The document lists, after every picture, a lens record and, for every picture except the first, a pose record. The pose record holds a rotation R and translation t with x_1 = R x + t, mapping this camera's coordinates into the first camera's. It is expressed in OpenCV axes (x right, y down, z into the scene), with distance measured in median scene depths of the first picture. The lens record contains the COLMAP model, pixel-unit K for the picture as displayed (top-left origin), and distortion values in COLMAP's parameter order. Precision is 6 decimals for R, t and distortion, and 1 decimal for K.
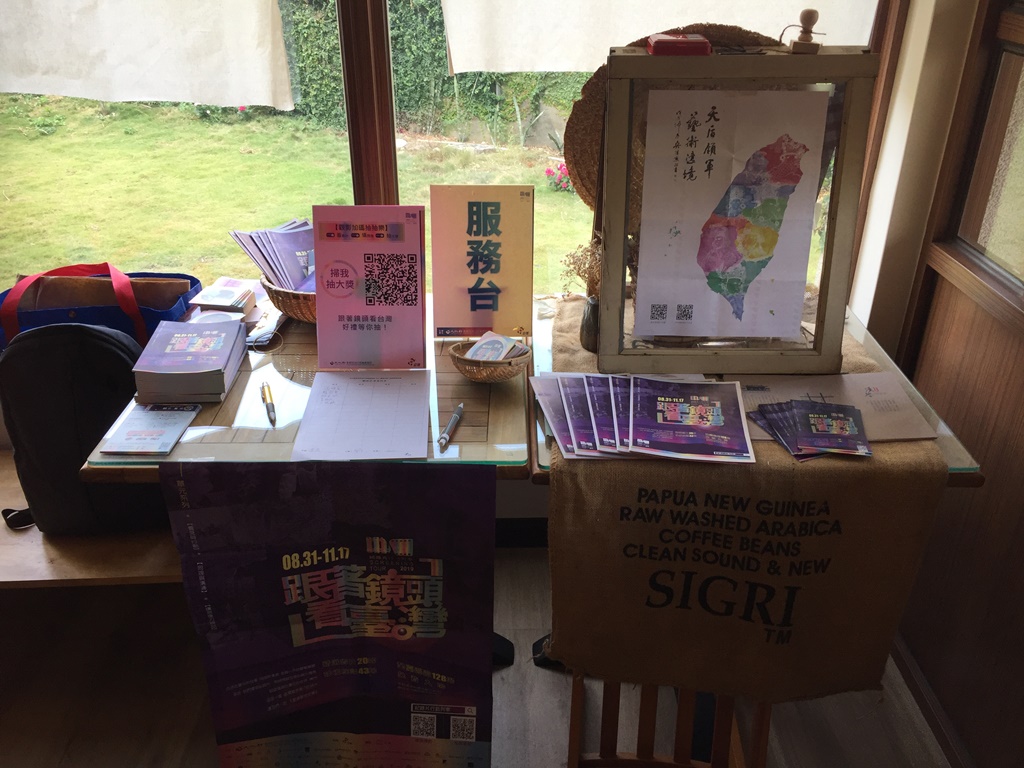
lens RADIAL K [[867.3, 0, 508.8], [0, 867.3, 386.1], [0, 0, 1]] dist [0.079974, -0.123224]
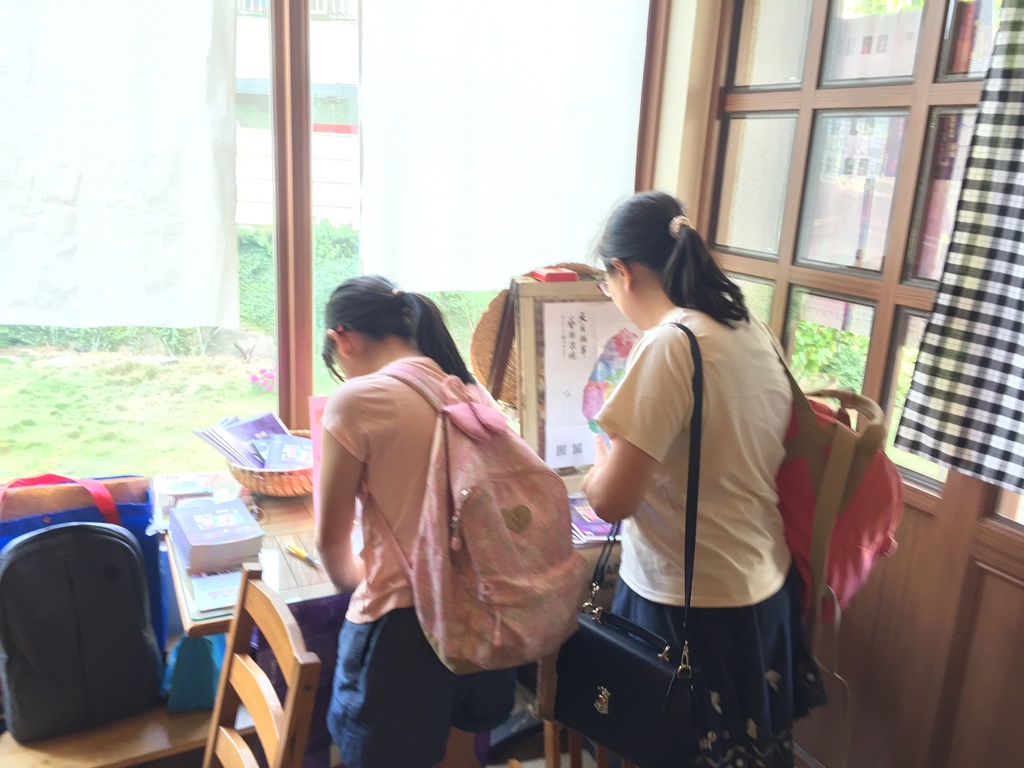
lens RADIAL K [[867.3, 0, 508.8], [0, 867.3, 386.1], [0, 0, 1]] dist [0.079974, -0.123224]
pose [[0.900468, -0.072954, 0.428759, -0.500103], [0.167524, 0.967945, -0.187130, 0.063564], [-0.401364, 0.240332, 0.883826, -0.241922]]
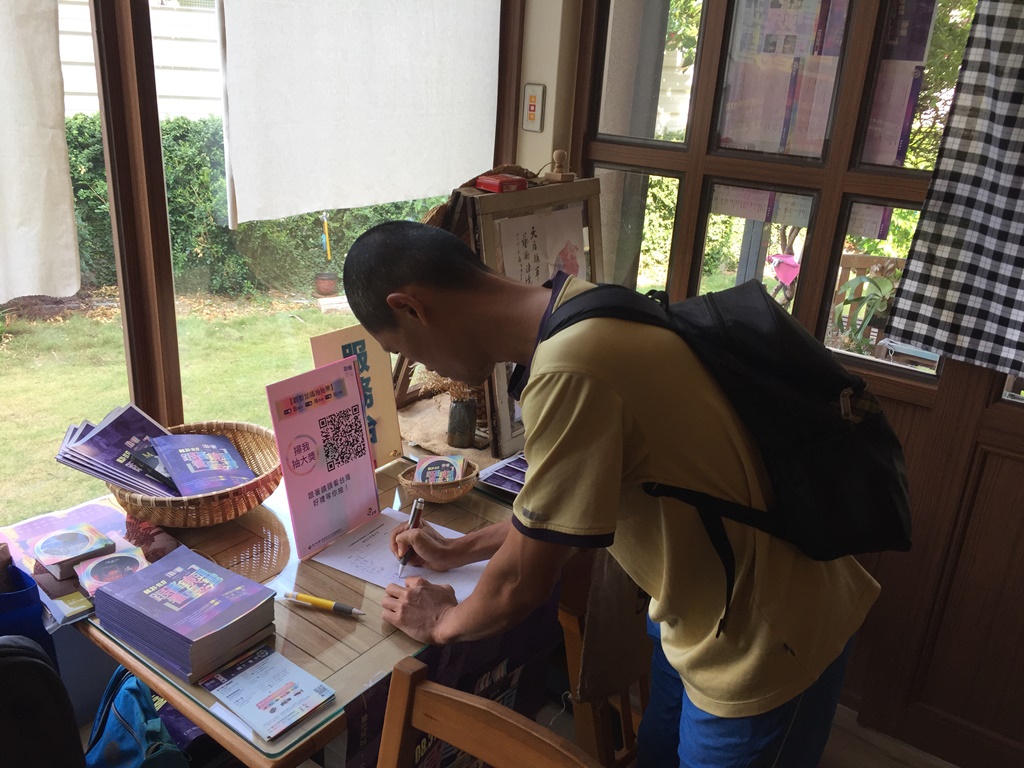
lens RADIAL K [[855.1, 0, 485.3], [0, 855.1, 382.6], [0, 0, 1]] dist [0.069949, -0.115513]
pose [[0.616159, -0.257731, 0.744260, -0.731724], [0.333825, 0.941329, 0.049606, -0.175286], [-0.713378, 0.217887, 0.666046, 0.245058]]
